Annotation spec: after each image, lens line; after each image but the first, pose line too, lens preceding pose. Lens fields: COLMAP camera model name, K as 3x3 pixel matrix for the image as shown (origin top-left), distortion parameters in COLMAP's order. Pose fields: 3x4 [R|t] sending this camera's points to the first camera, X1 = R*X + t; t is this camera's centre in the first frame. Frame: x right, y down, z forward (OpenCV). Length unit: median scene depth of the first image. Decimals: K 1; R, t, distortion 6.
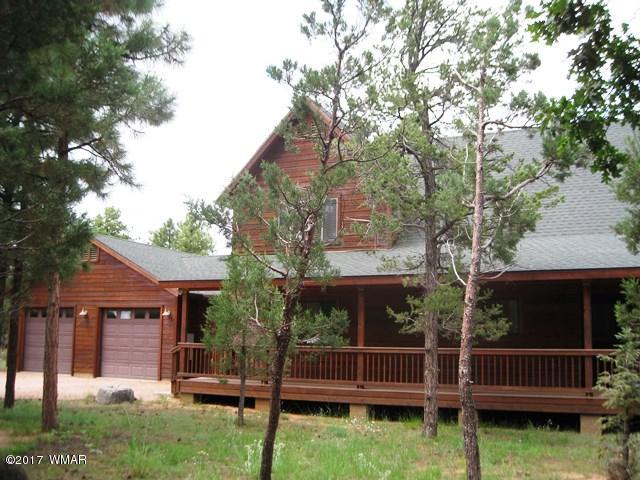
lens RADIAL K [[679.7, 0, 322.6], [0, 679.7, 257.8], [0, 0, 1]] dist [-0.151894, 0.104946]
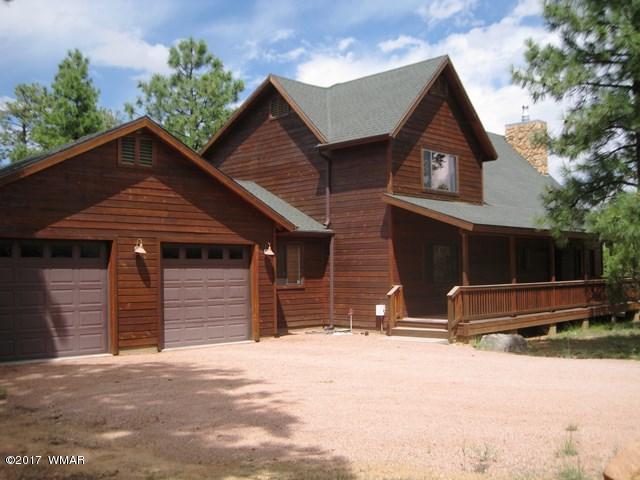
lens RADIAL K [[679.7, 0, 322.6], [0, 679.7, 257.8], [0, 0, 1]] dist [-0.151894, 0.104946]
pose [[0.342931, -0.004199, 0.939351, -0.893682], [-0.099213, 0.994235, 0.040664, 0.047868], [-0.934107, -0.107141, 0.340538, 0.637585]]
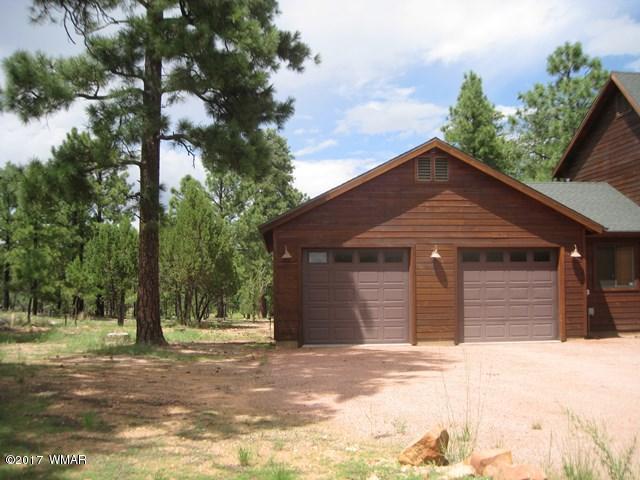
lens RADIAL K [[679.7, 0, 322.6], [0, 679.7, 257.8], [0, 0, 1]] dist [-0.151894, 0.104946]
pose [[0.878132, -0.011671, 0.478277, -0.815077], [-0.034528, 0.995549, 0.087687, 0.026773], [-0.477171, -0.093515, 0.873821, 0.435498]]
